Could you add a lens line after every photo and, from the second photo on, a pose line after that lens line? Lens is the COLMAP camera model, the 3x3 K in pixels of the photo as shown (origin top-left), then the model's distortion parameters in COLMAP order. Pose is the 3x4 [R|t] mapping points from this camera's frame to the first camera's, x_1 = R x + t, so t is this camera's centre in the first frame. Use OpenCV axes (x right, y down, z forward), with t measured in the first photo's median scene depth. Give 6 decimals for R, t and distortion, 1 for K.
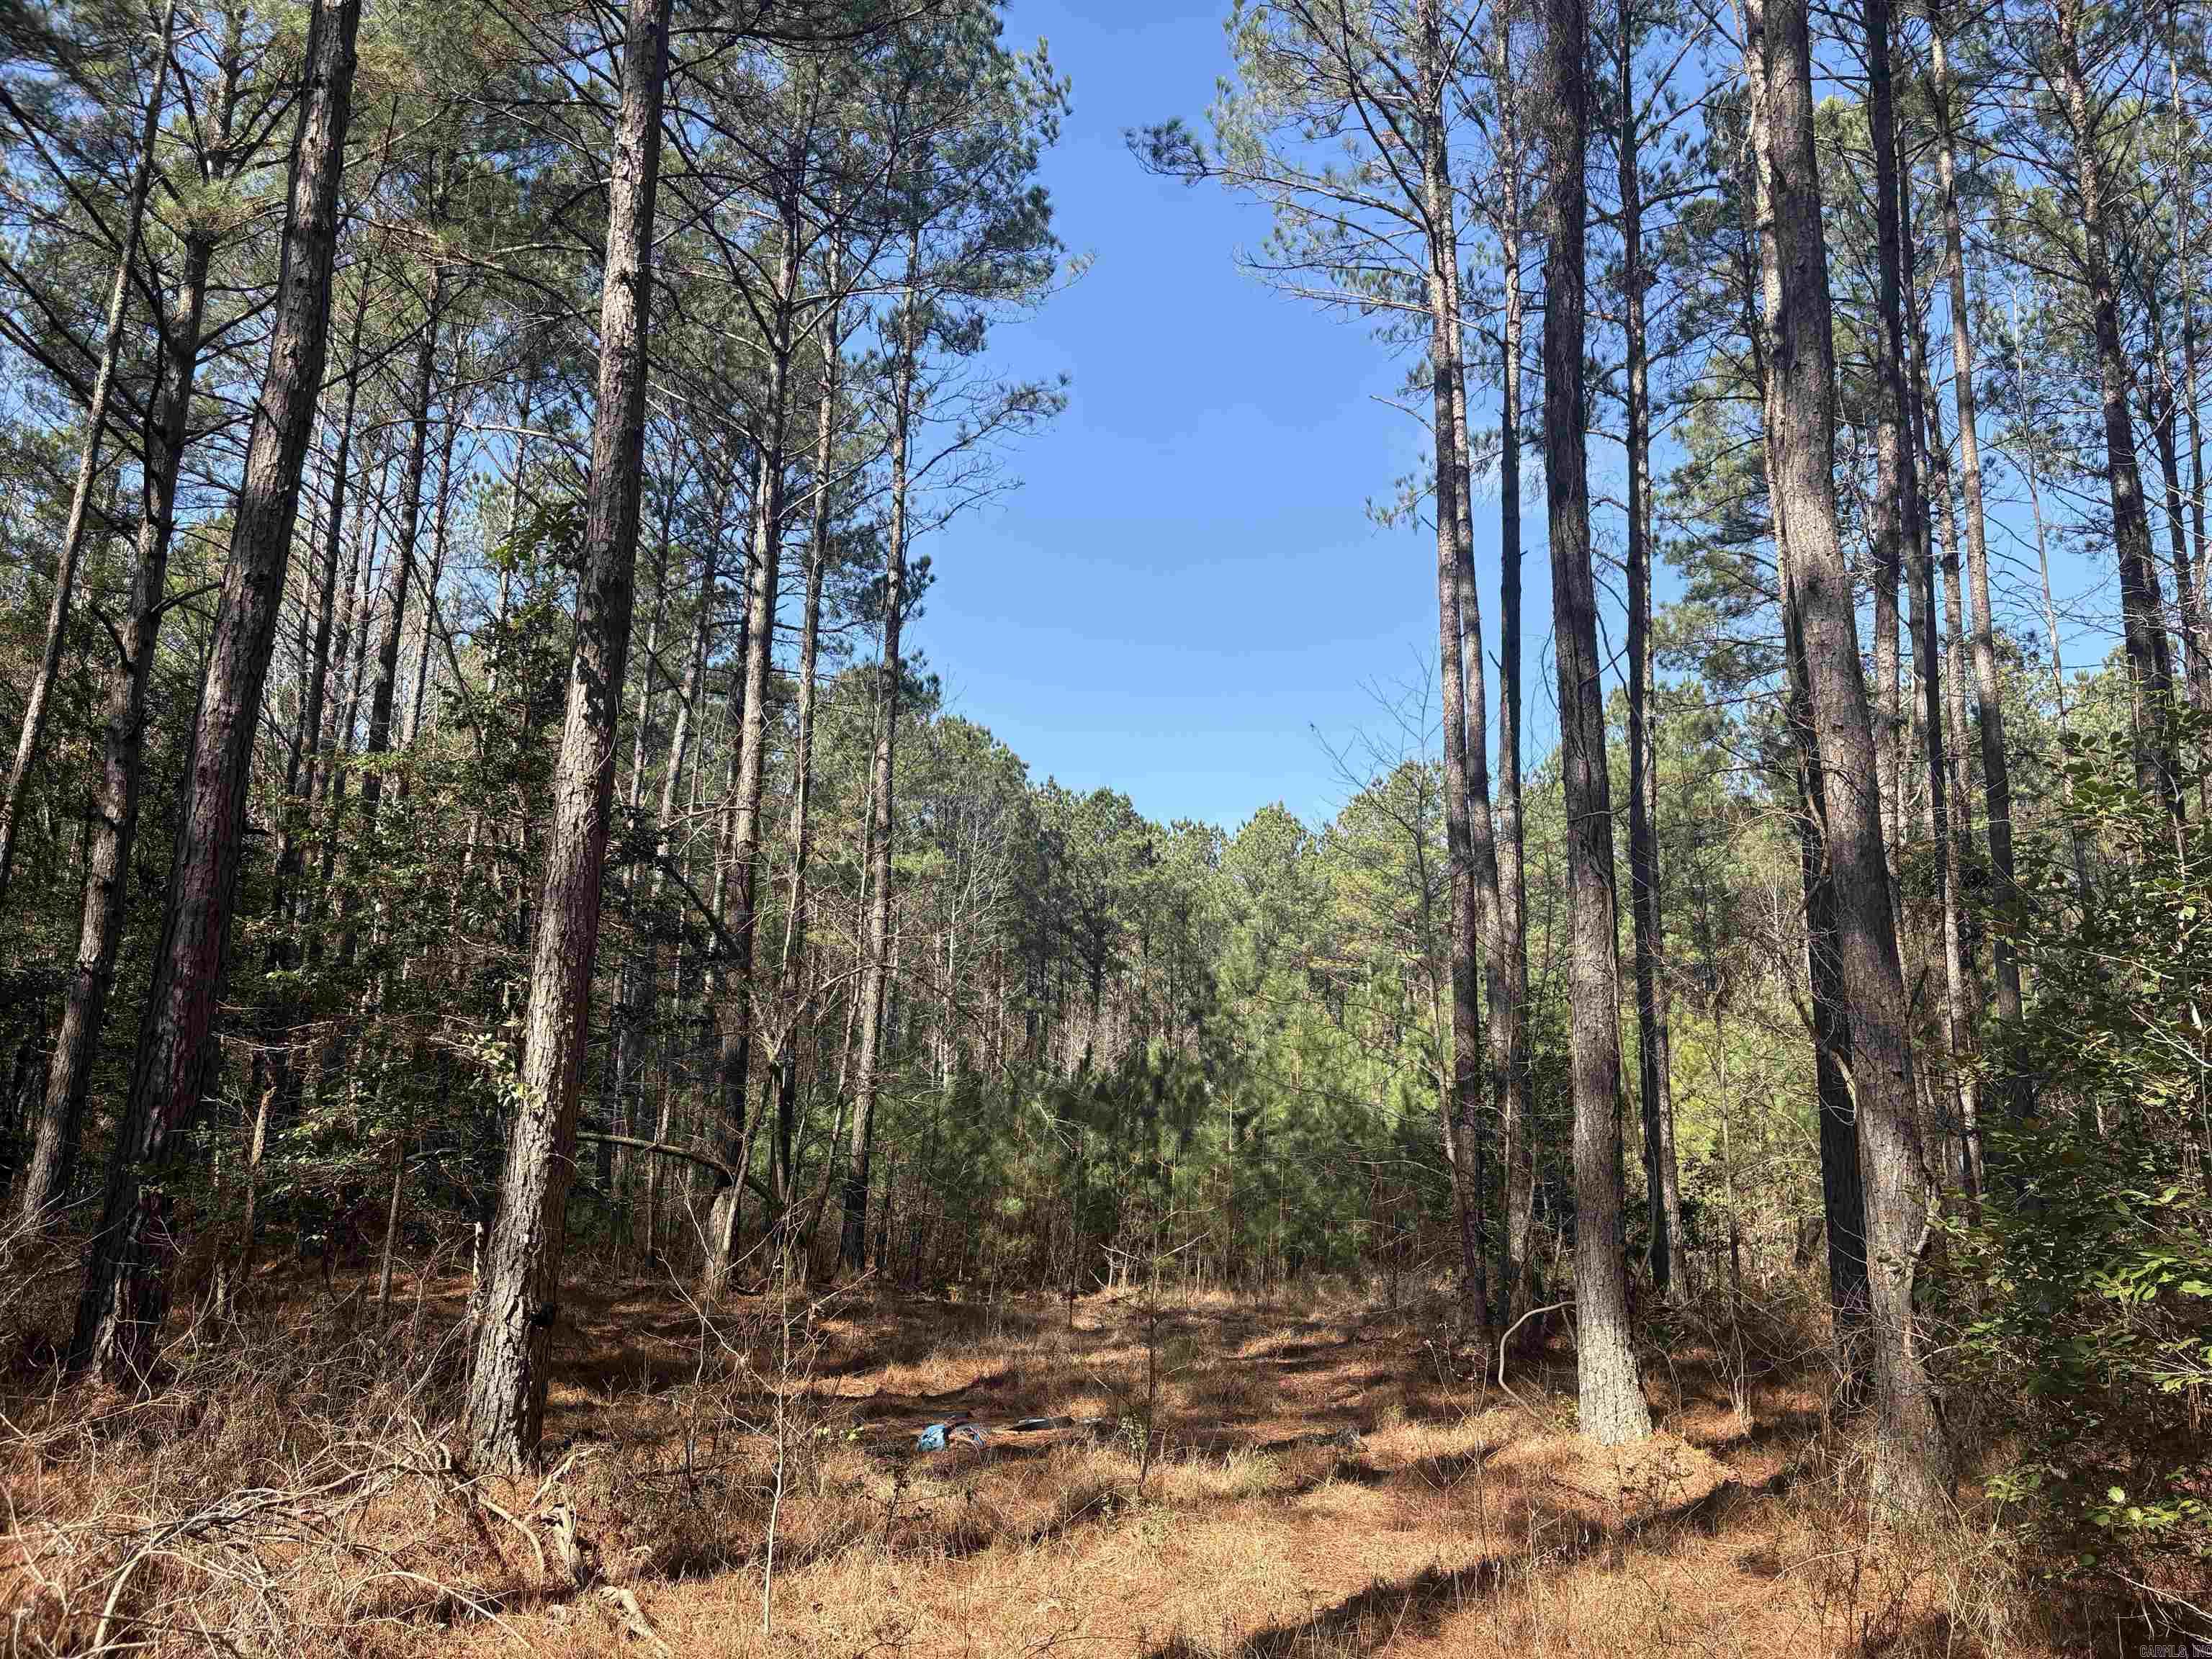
lens RADIAL K [[1479.5, 0, 1106.0], [0, 1479.5, 829.5], [0, 0, 1]] dist [0.056024, -0.049789]
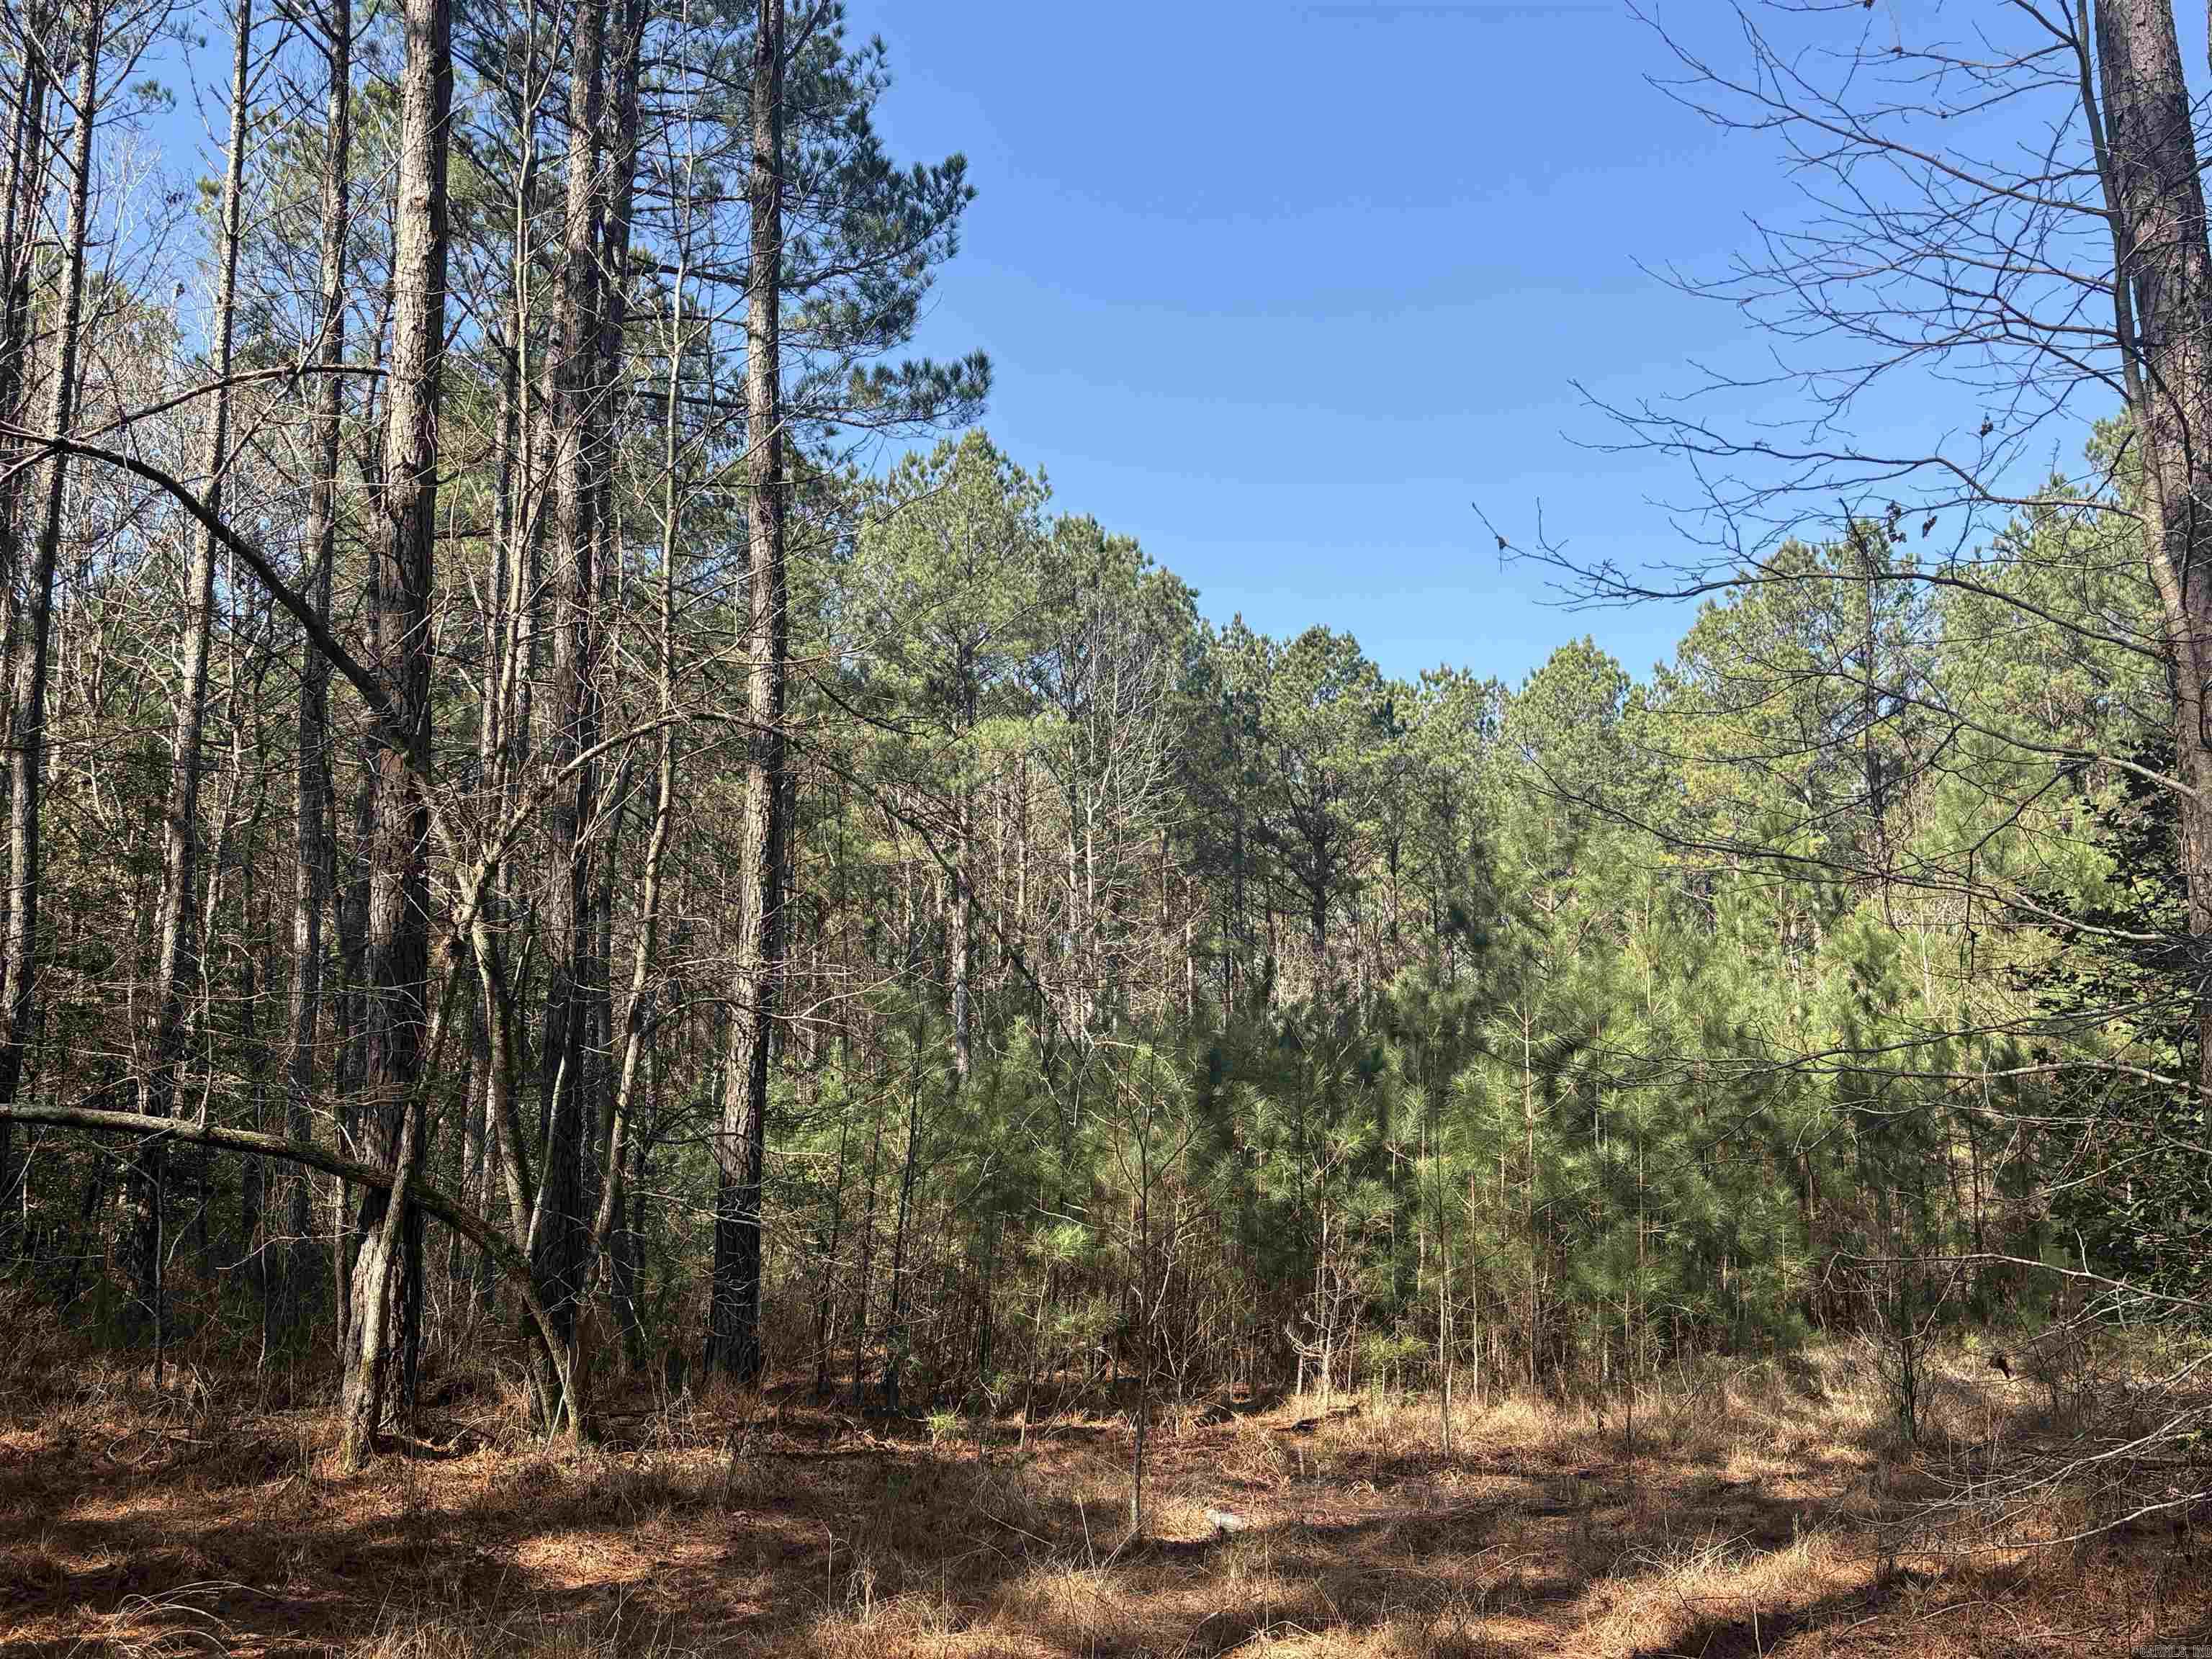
lens RADIAL K [[2076.6, 0, 1106.0], [0, 2076.6, 829.5], [0, 0, 1]] dist [0.071897, -0.001397]
pose [[0.992316, -0.053829, -0.111406, 0.017834], [0.059560, 0.997033, 0.048767, 0.053464], [0.108450, -0.055028, 0.992578, 0.204386]]
